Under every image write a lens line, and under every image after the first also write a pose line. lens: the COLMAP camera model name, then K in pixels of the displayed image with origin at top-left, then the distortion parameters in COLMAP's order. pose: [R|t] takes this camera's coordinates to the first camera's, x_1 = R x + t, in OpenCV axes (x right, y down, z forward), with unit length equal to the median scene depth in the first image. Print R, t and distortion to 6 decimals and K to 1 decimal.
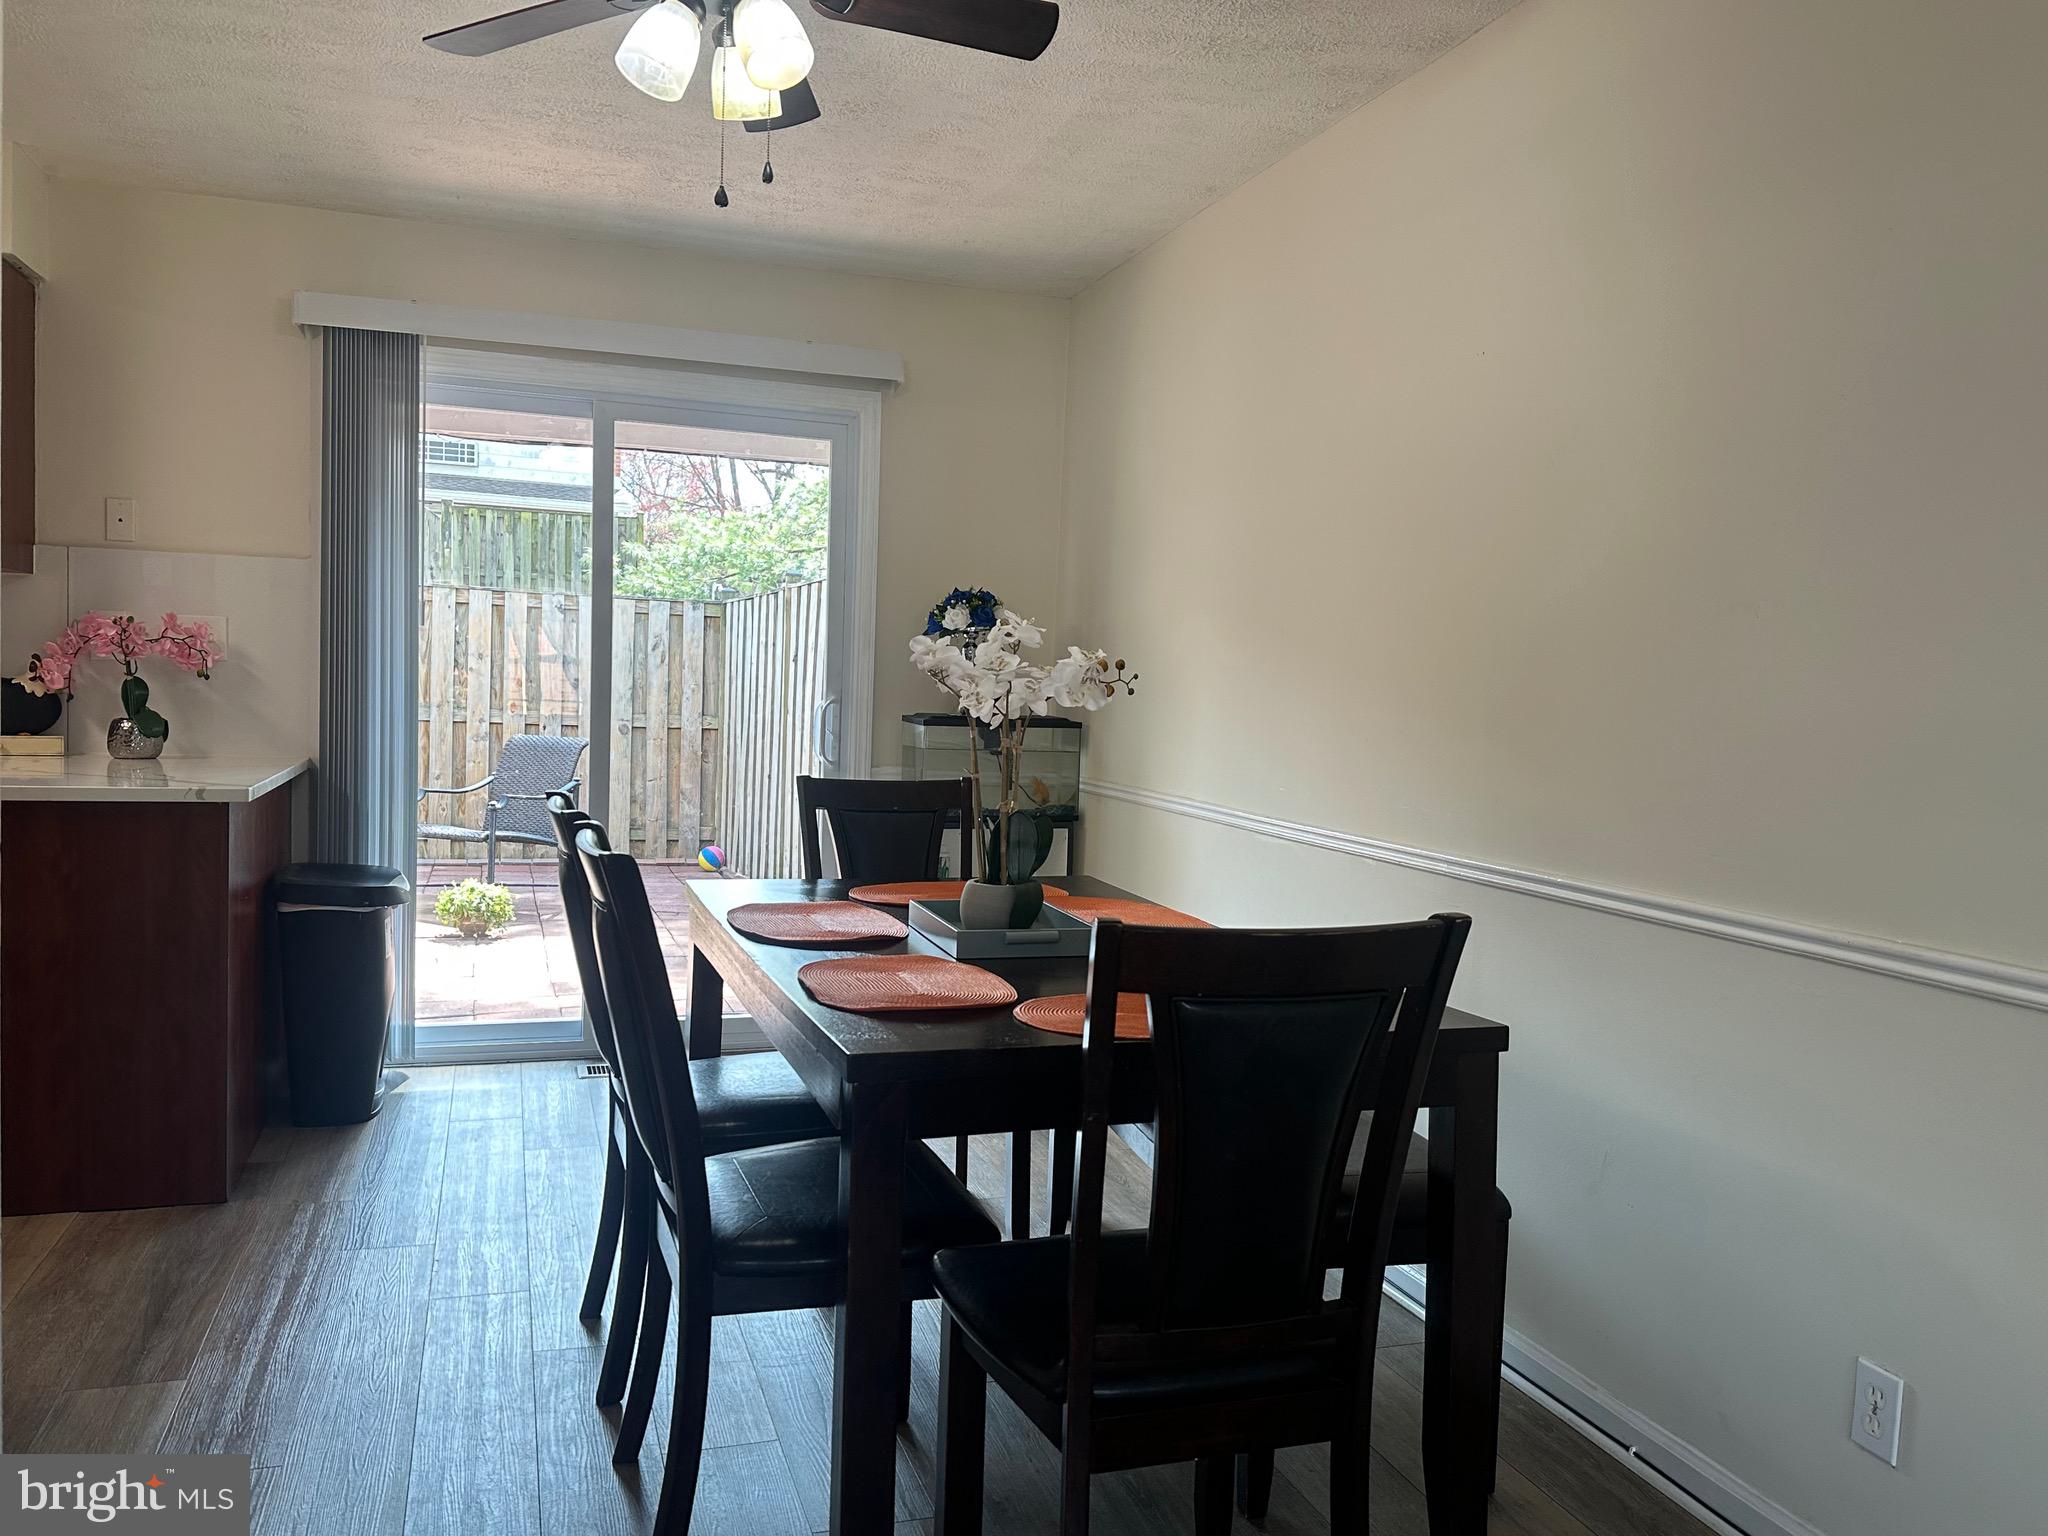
lens RADIAL K [[1552.7, 0, 1019.1], [0, 1552.7, 782.4], [0, 0, 1]] dist [0.027194, -0.034324]
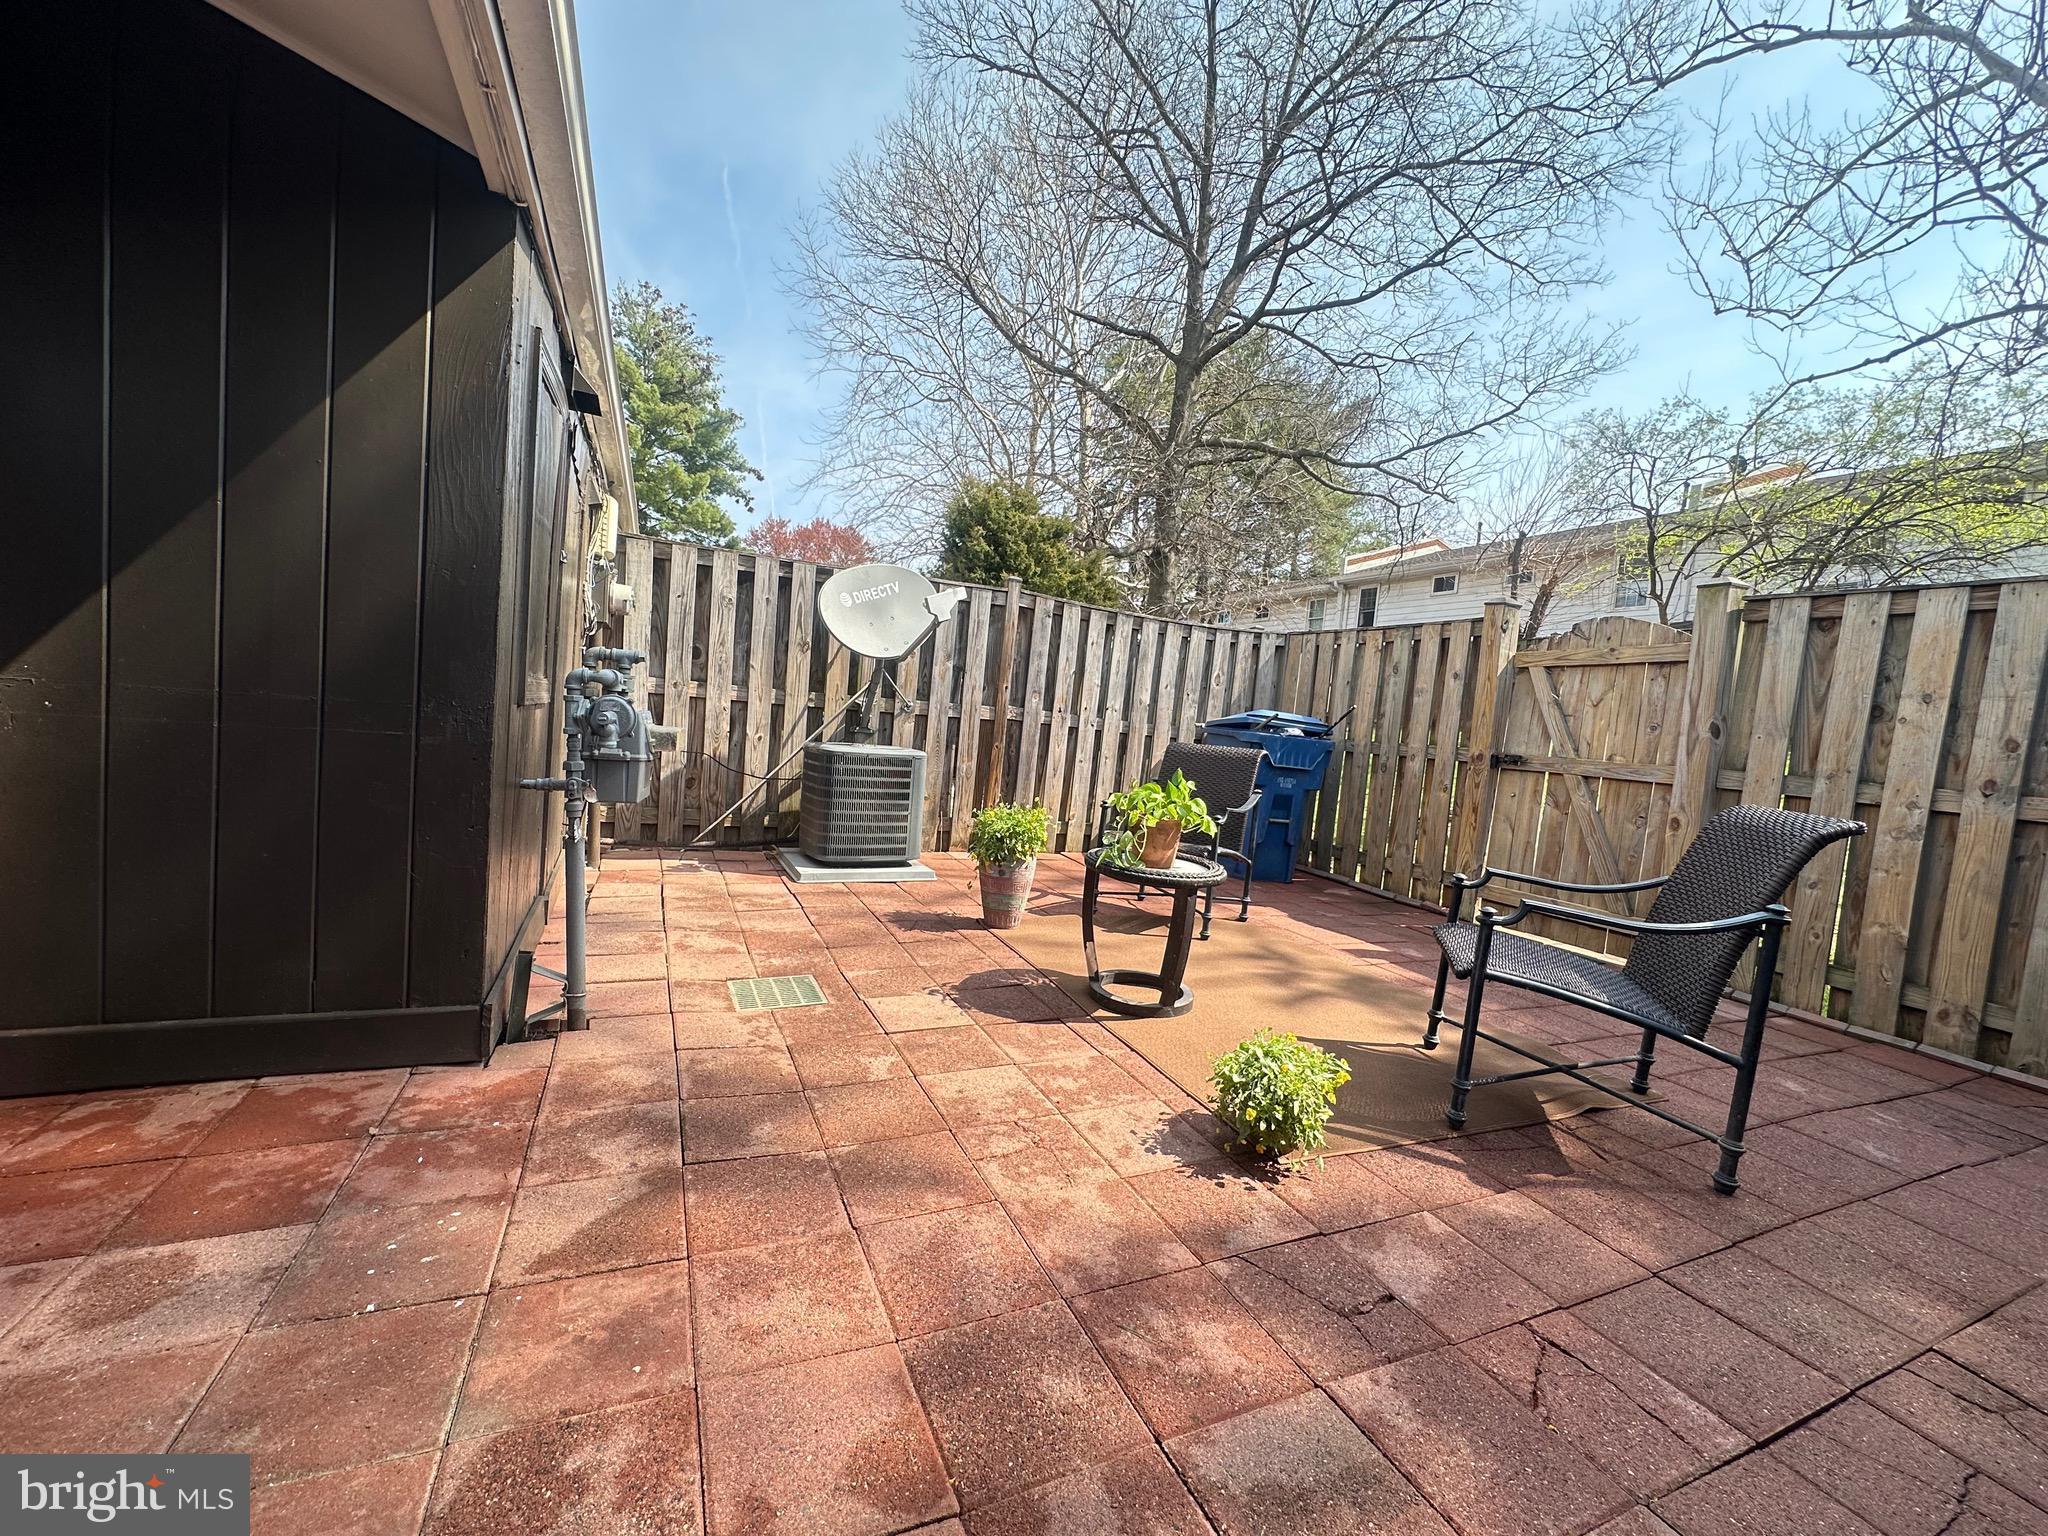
lens RADIAL K [[814.6, 0, 1030.5], [0, 814.6, 774.2], [0, 0, 1]] dist [-0.003058, 0.000835]
pose [[0.105997, 0.044262, -0.993381, -0.174560], [-0.140275, 0.989684, 0.029129, -0.032314], [0.984422, 0.136259, 0.111112, 1.544287]]
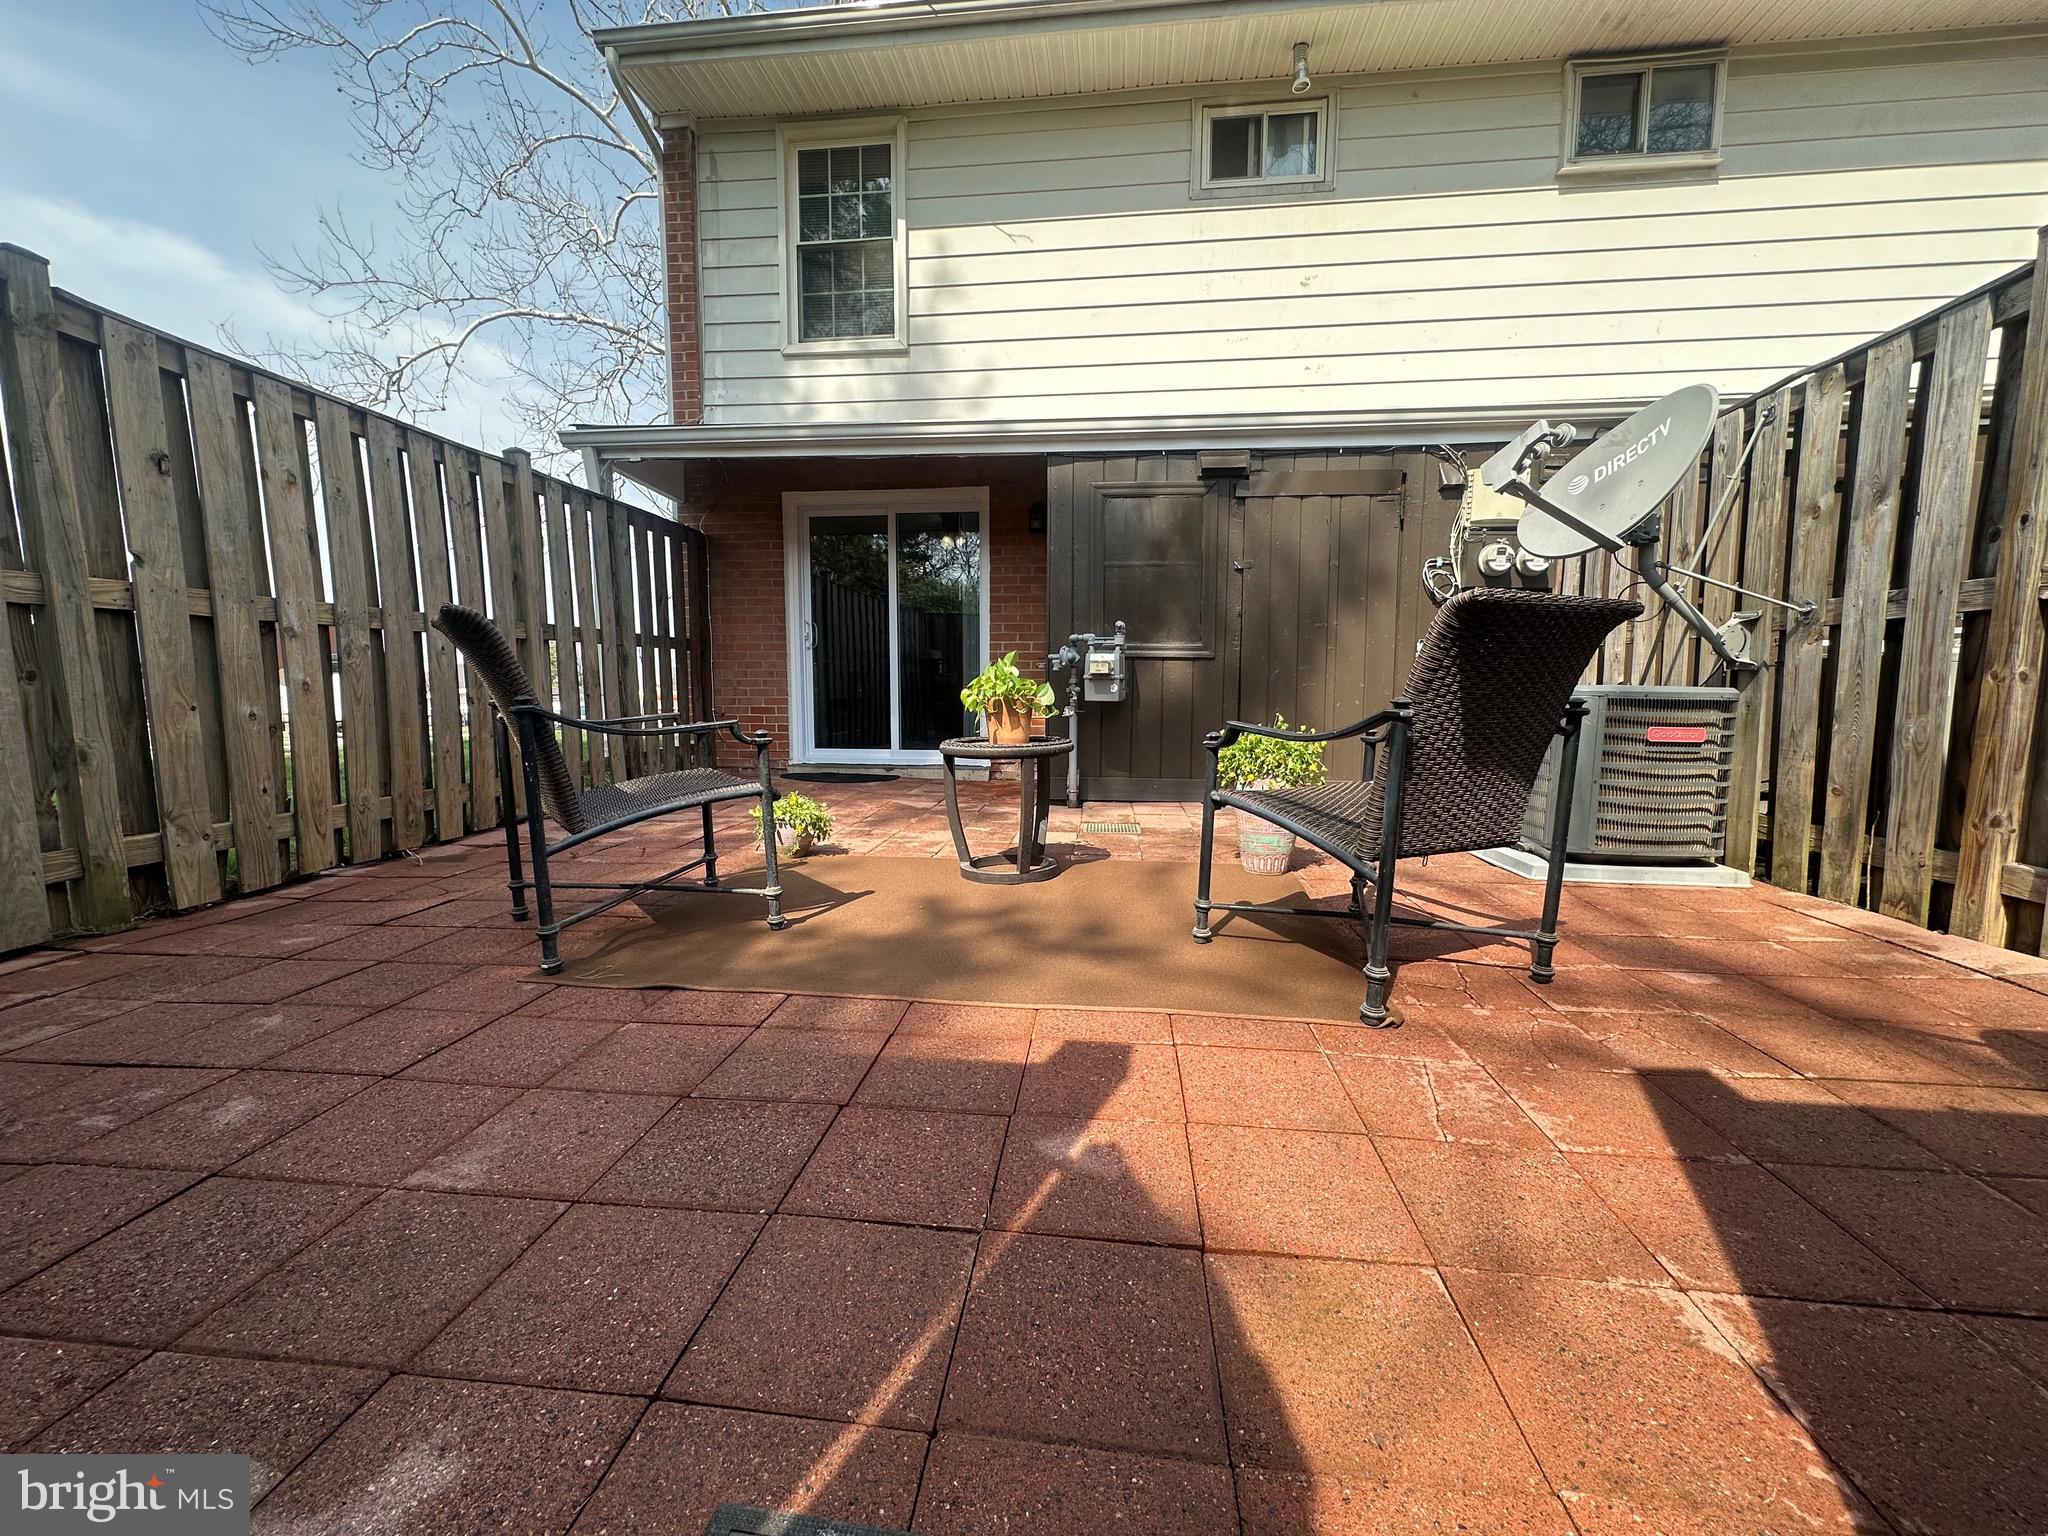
lens RADIAL K [[814.6, 0, 1027.8], [0, 814.6, 773.5], [0, 0, 1]] dist [-0.003058, 0.000835]
pose [[-0.906404, -0.083570, 0.414063, -1.150091], [-0.009912, 0.984172, 0.176938, -0.055403], [-0.422296, 0.156273, -0.892886, 2.369515]]
